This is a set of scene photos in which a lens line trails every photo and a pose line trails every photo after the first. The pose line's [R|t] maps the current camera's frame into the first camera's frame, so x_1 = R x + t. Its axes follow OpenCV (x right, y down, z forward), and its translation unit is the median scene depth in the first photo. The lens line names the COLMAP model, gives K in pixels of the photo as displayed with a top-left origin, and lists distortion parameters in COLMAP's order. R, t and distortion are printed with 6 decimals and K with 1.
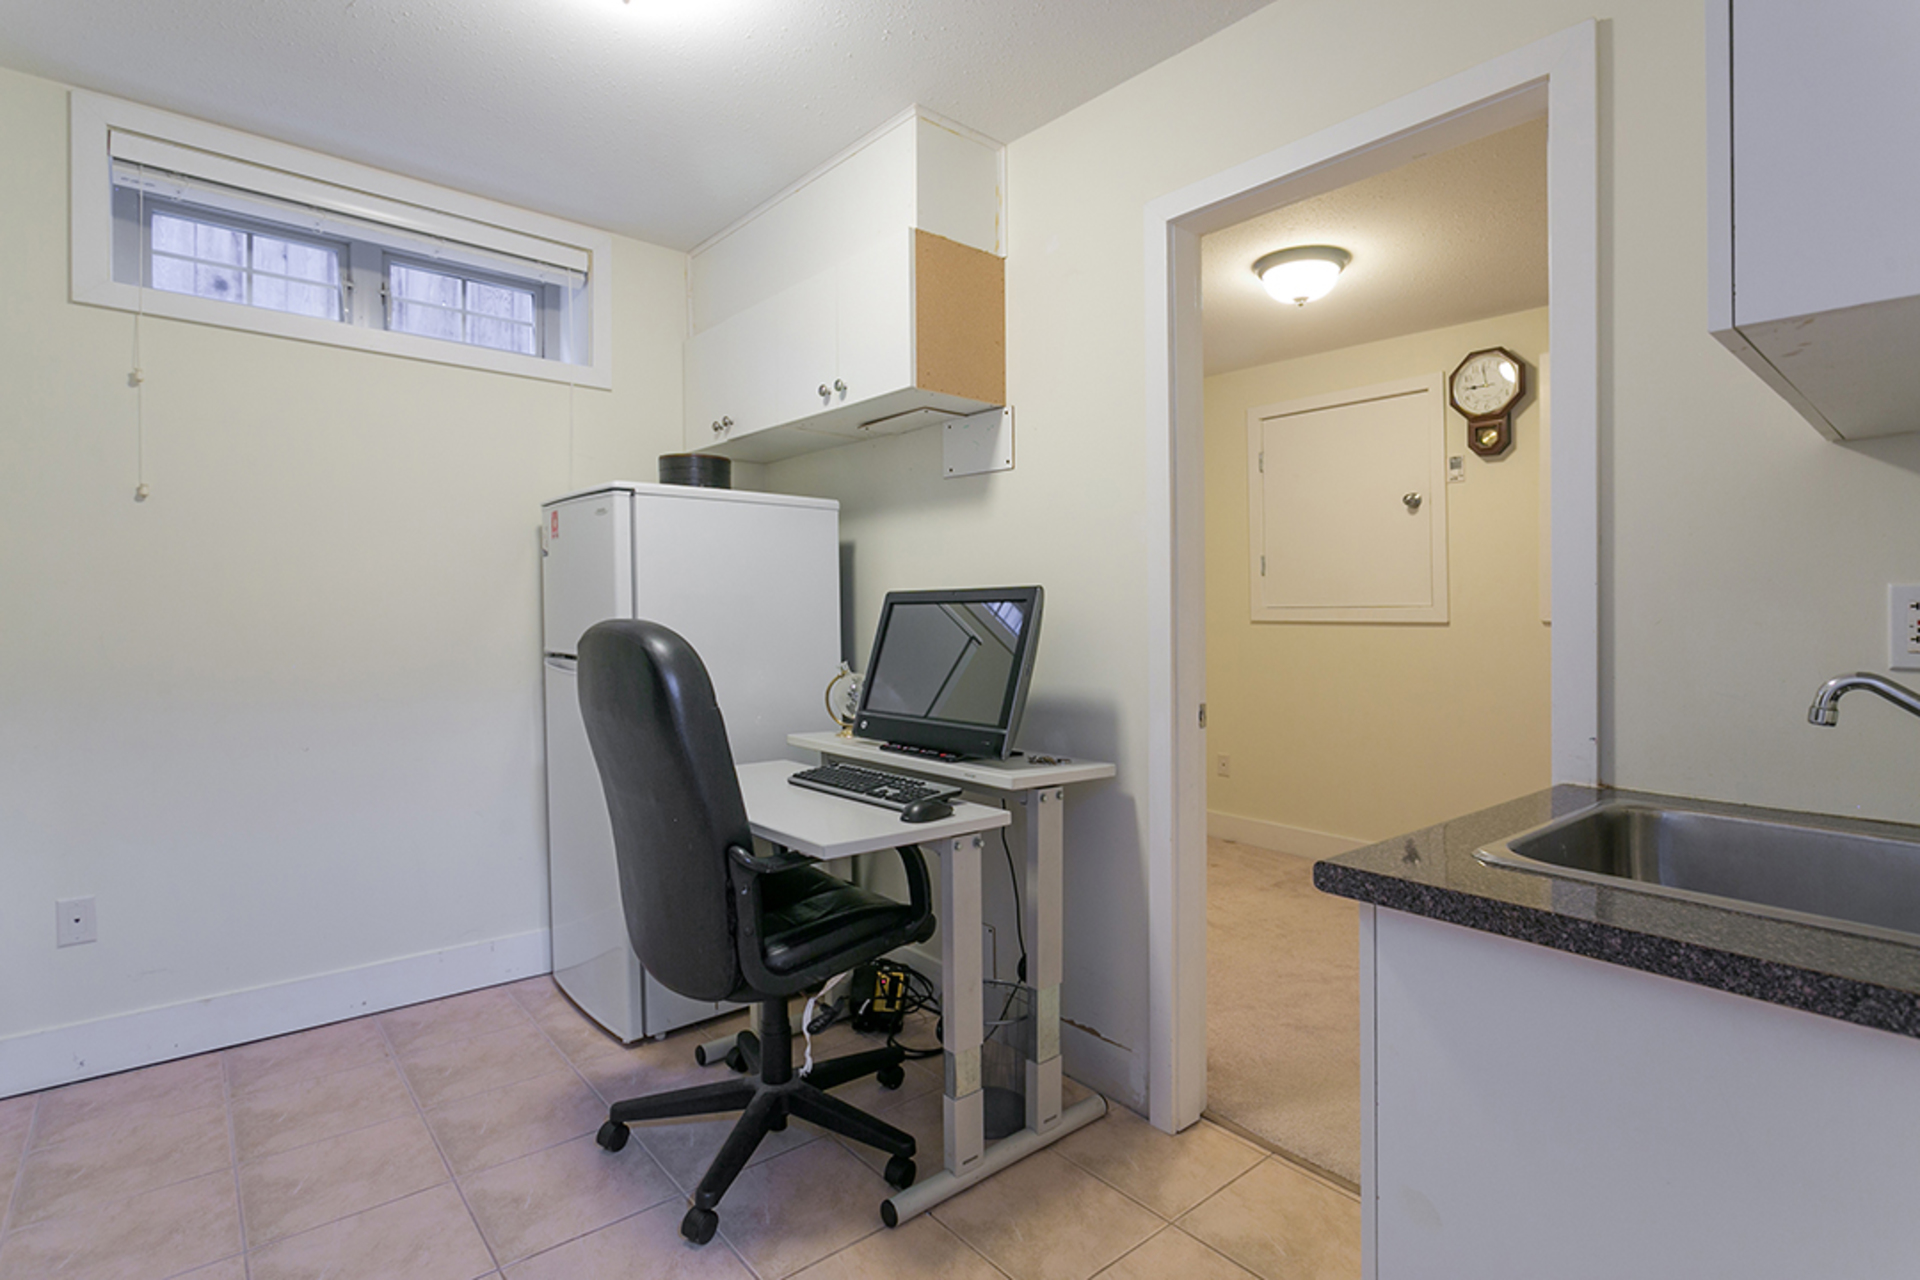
lens RADIAL K [[984.7, 0, 966.3], [0, 984.7, 588.4], [0, 0, 1]] dist [-0.017003, -0.000038]
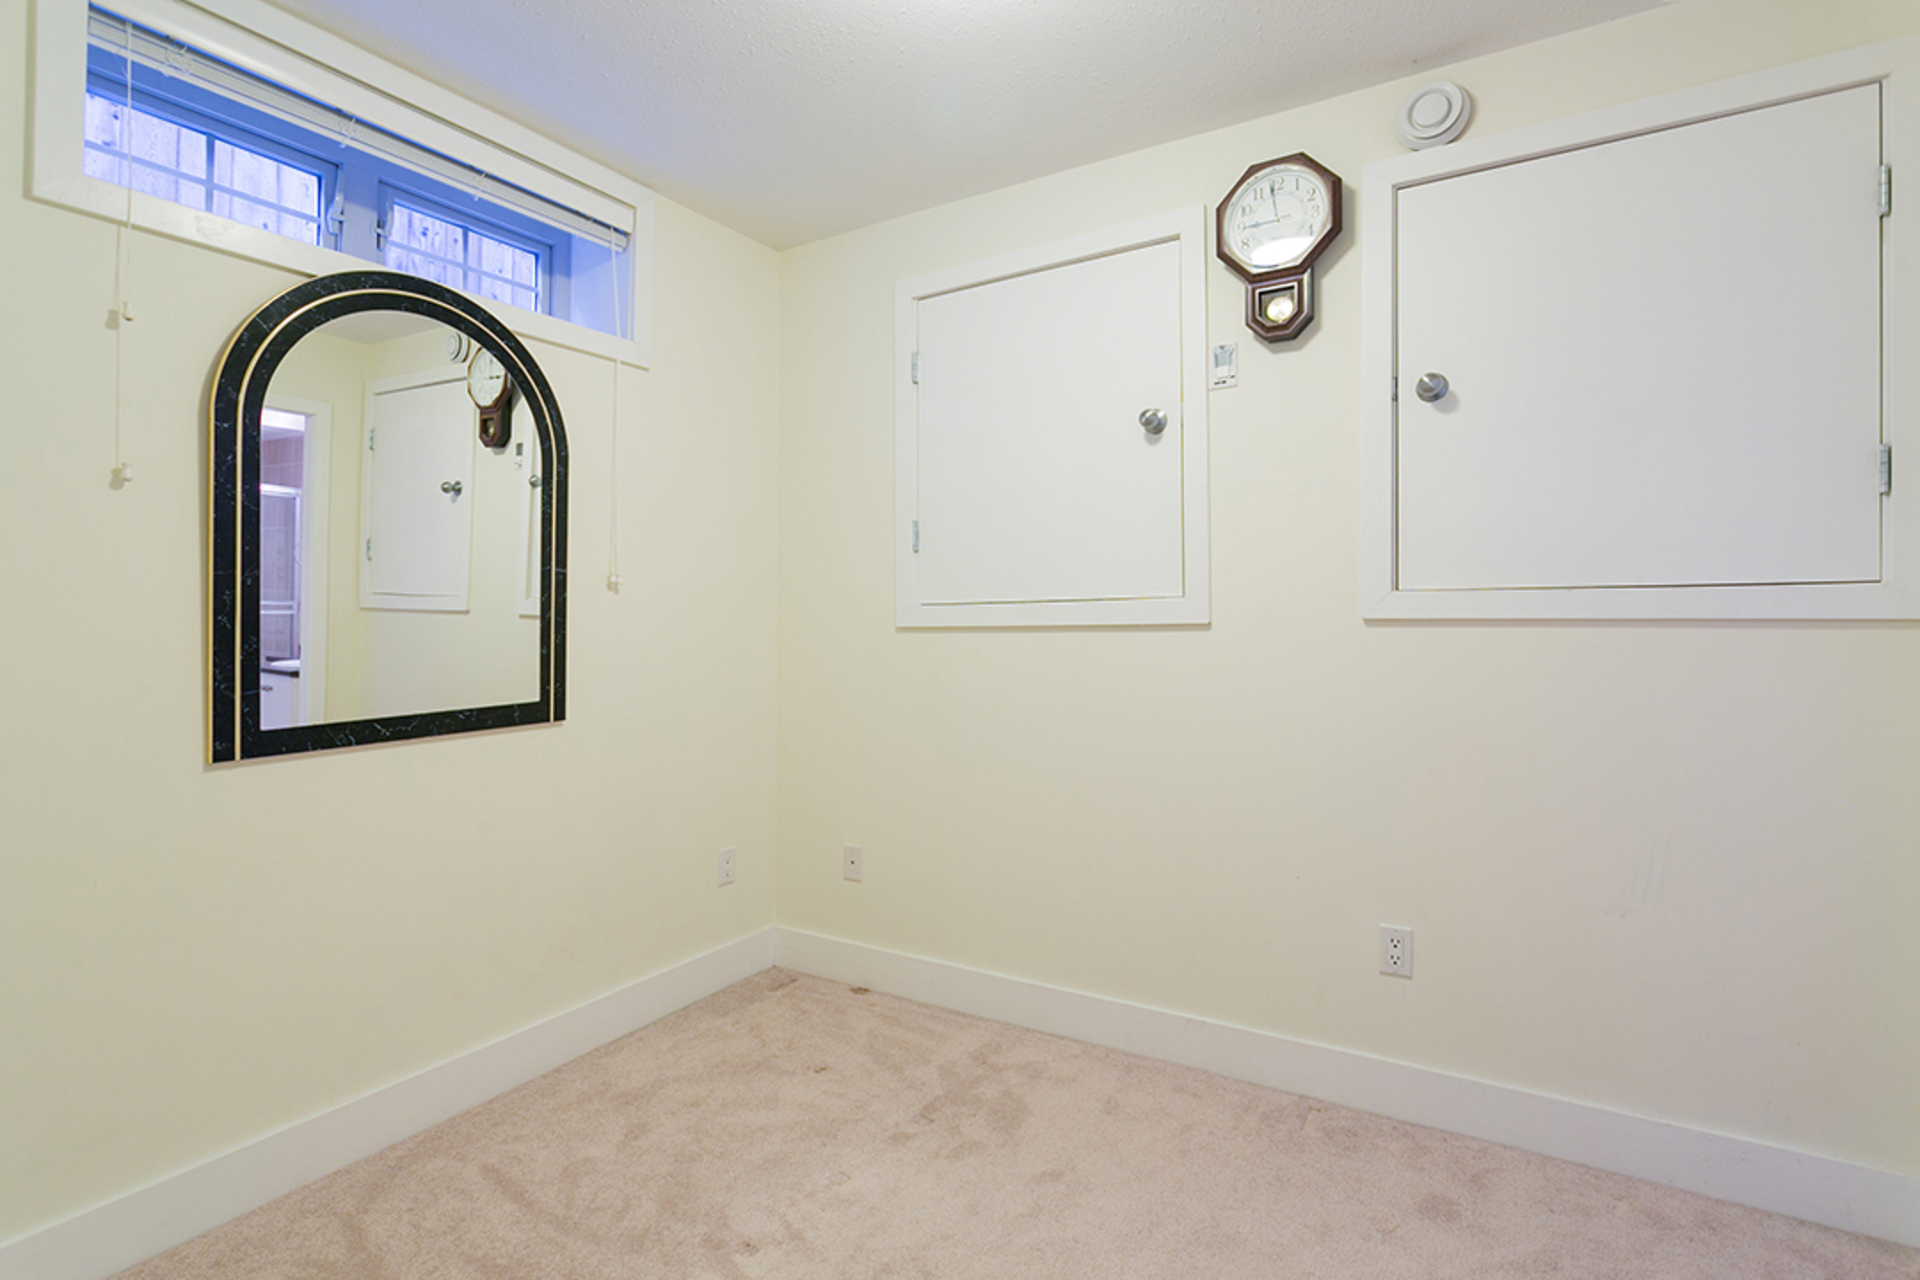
lens RADIAL K [[943.8, 0, 969.3], [0, 943.8, 629.5], [0, 0, 1]] dist [-0.012930, 0.000006]
pose [[0.950650, 0.006715, 0.310191, 0.182241], [-0.008915, 0.999944, 0.005677, 0.037135], [-0.310136, -0.008162, 0.950657, 0.518337]]
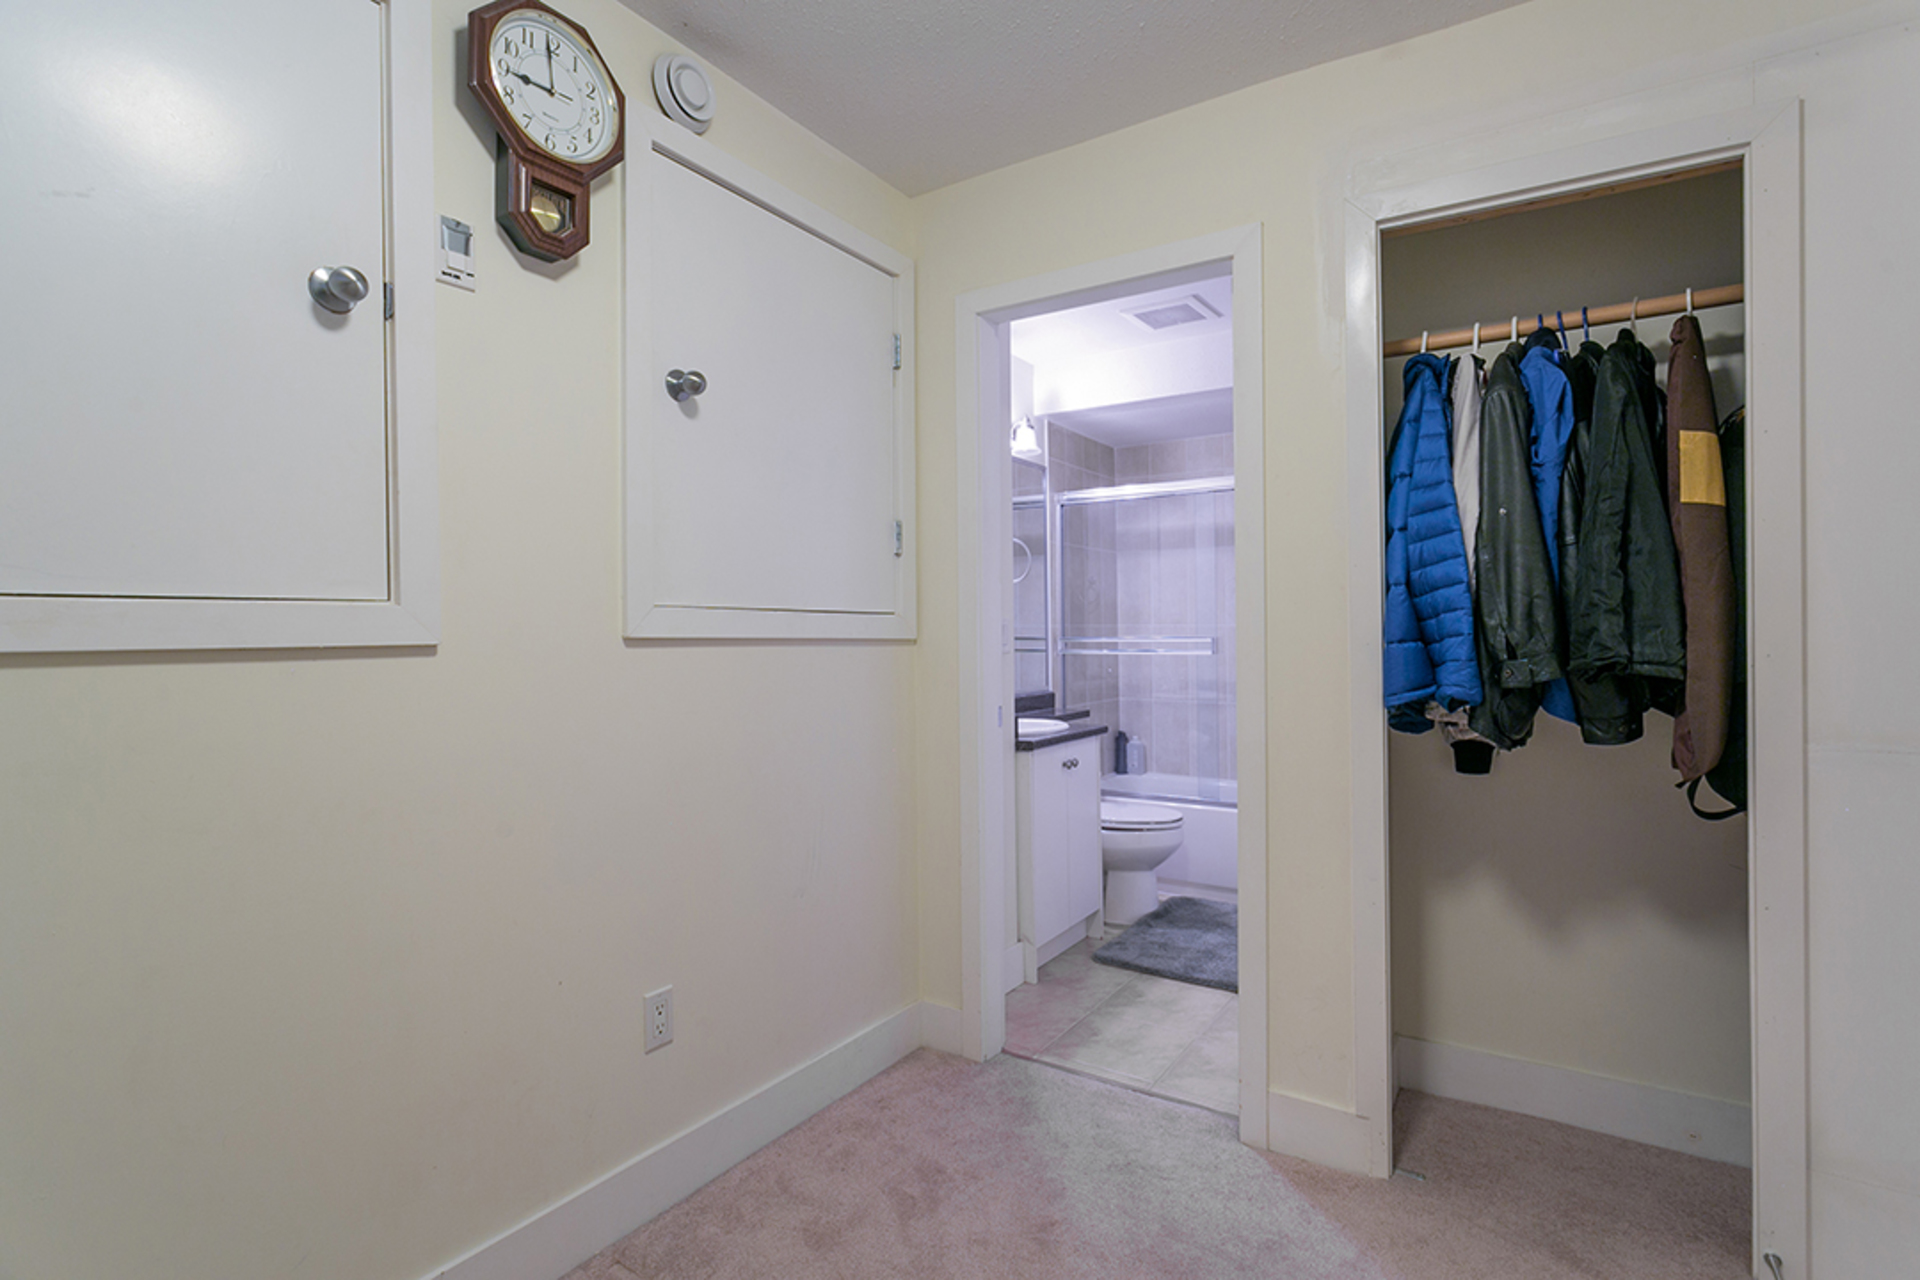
lens RADIAL K [[943.8, 0, 969.3], [0, 943.8, 629.5], [0, 0, 1]] dist [-0.012930, 0.000006]
pose [[-0.306693, 0.009764, 0.951758, 0.086678], [-0.002335, 0.999937, -0.011011, 0.032533], [-0.951806, -0.005600, -0.306651, 0.947083]]
